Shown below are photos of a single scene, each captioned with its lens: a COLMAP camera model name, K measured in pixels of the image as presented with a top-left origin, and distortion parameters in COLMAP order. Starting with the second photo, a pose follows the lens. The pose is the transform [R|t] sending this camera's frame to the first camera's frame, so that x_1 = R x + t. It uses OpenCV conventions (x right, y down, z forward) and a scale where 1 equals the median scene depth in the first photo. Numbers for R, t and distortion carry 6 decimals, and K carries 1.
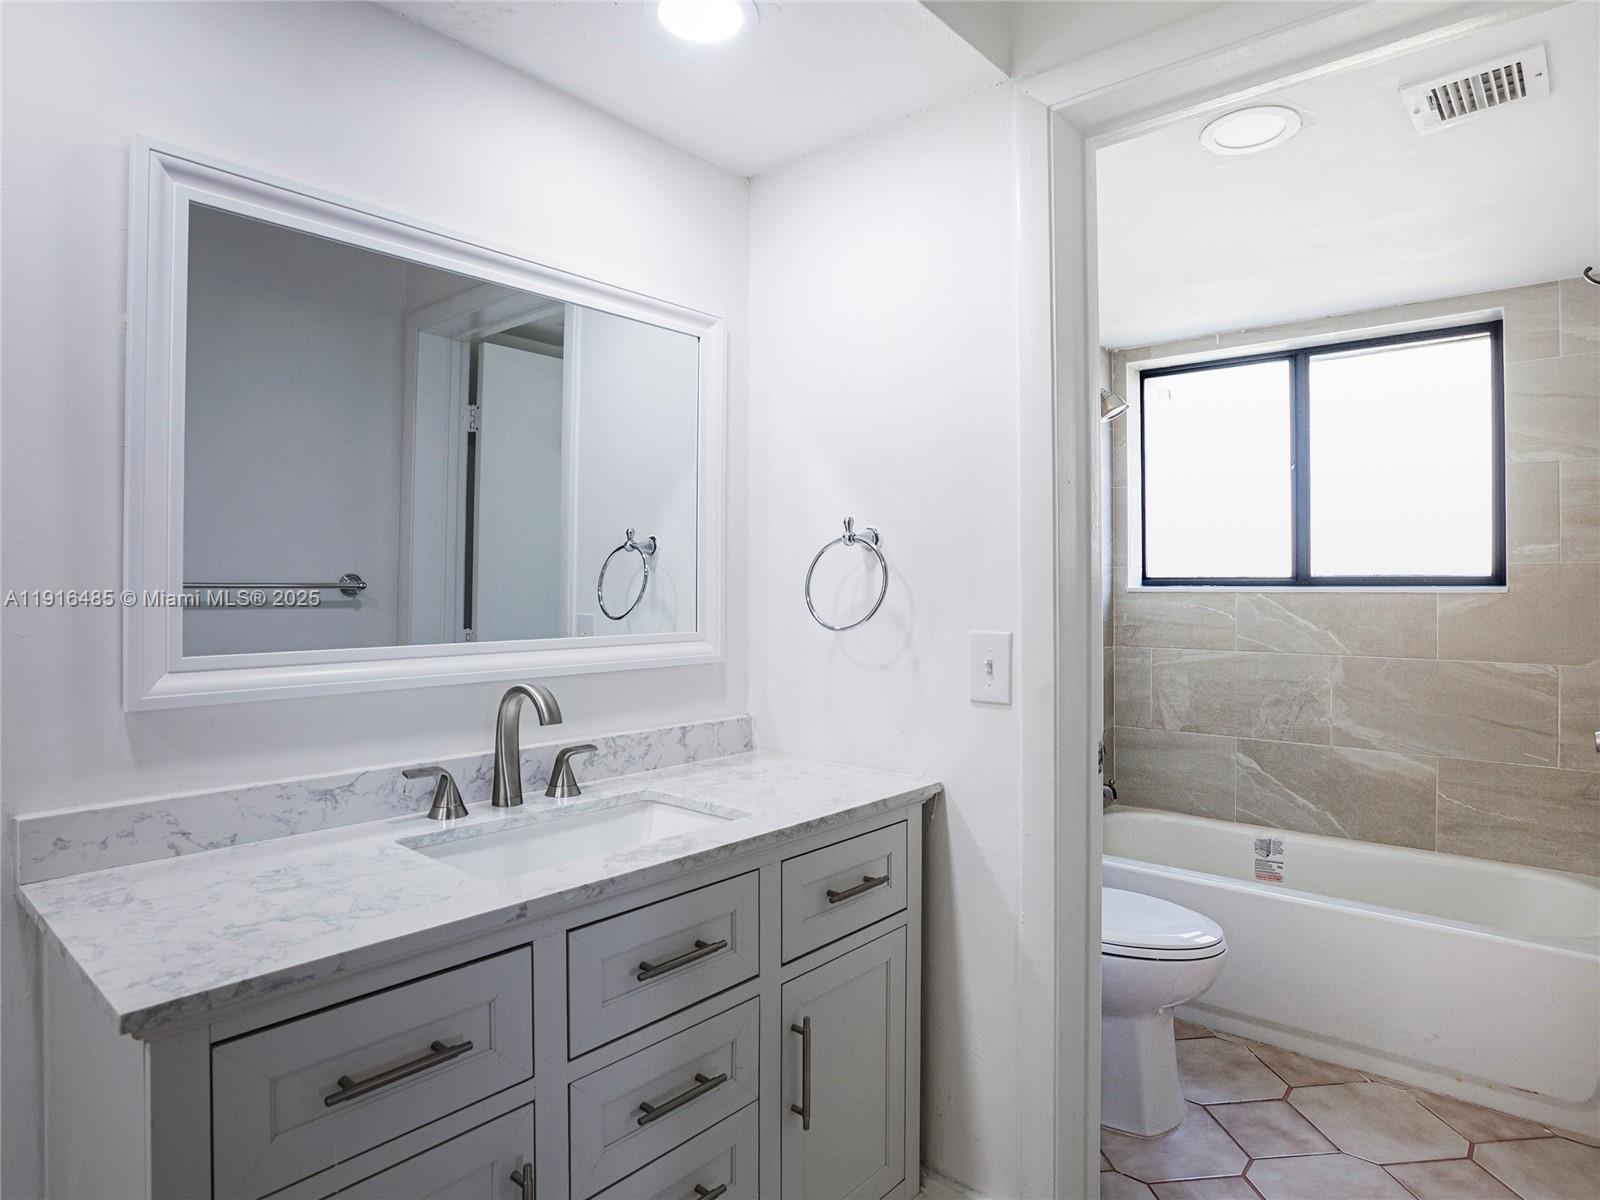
lens RADIAL K [[921.8, 0, 798.0], [0, 921.8, 568.6], [0, 0, 1]] dist [-0.036983, 0.026105]
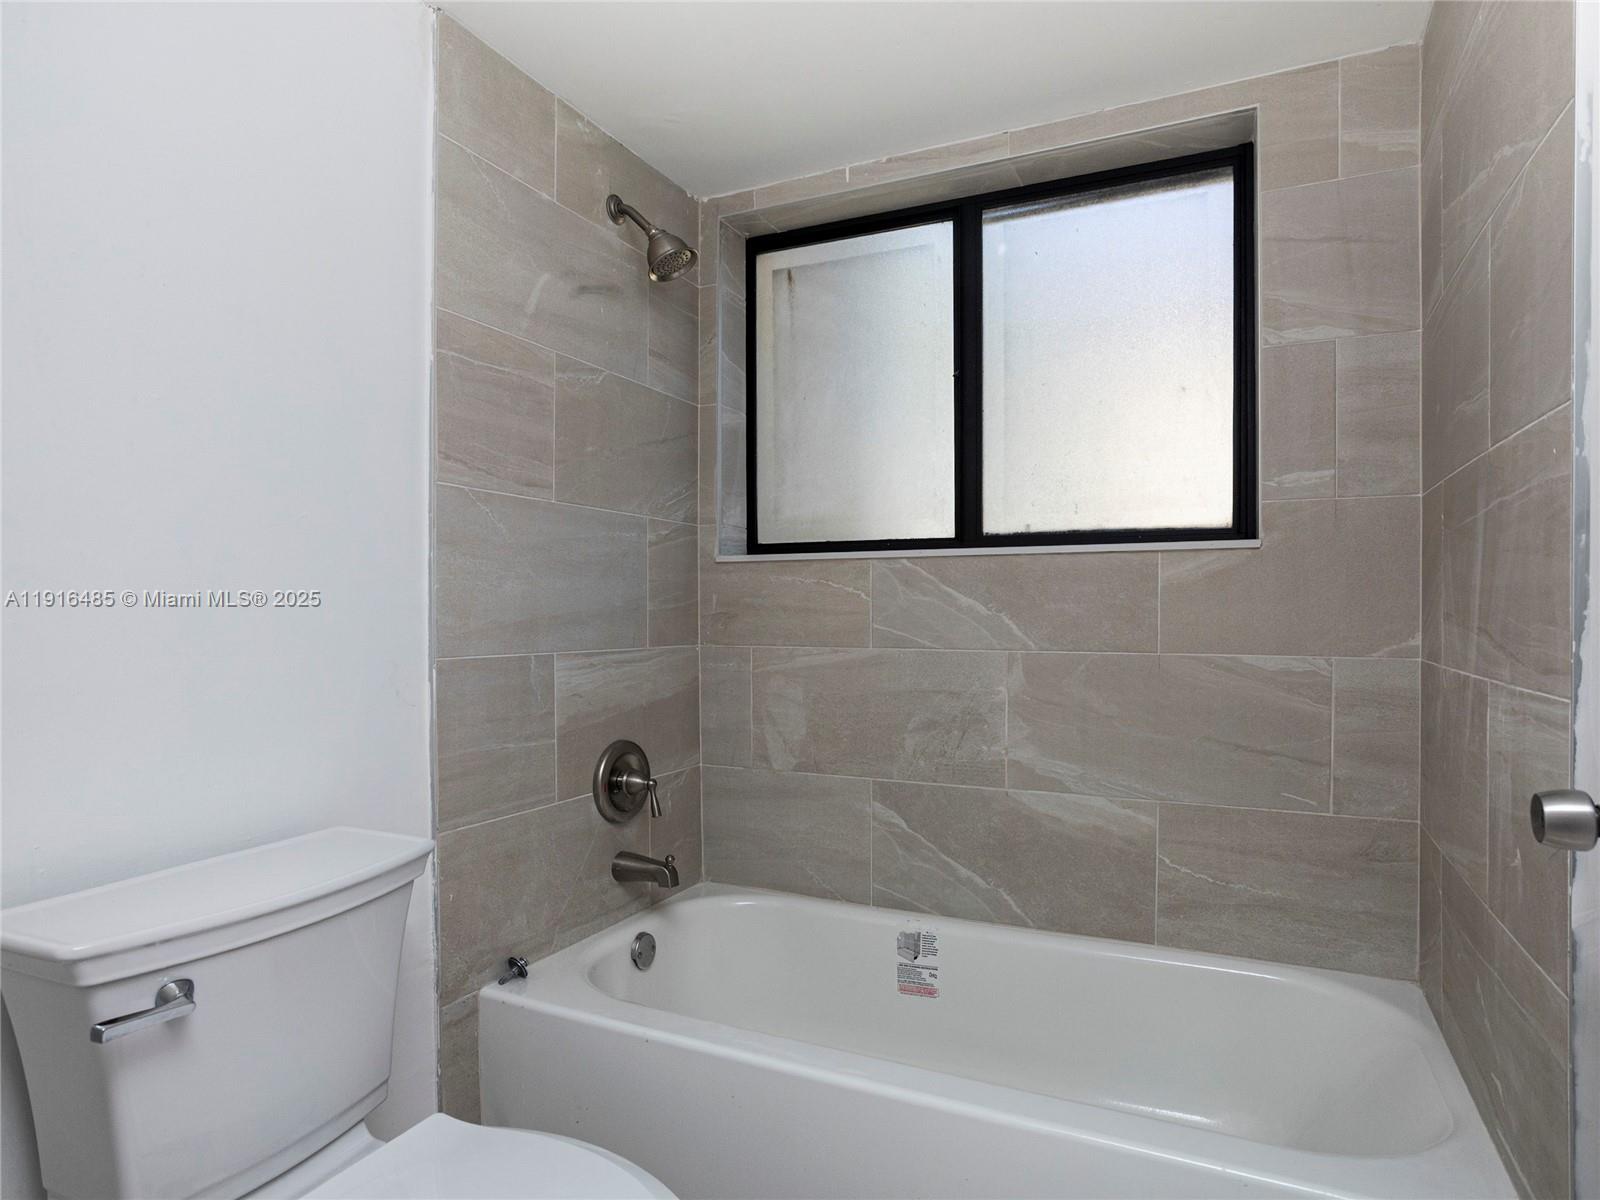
lens RADIAL K [[921.8, 0, 798.0], [0, 921.8, 568.6], [0, 0, 1]] dist [-0.036983, 0.026105]
pose [[0.920904, -0.004933, 0.389757, 0.191581], [0.002286, 0.999971, 0.007255, 0.031156], [-0.389782, -0.005790, 0.920889, 0.456425]]
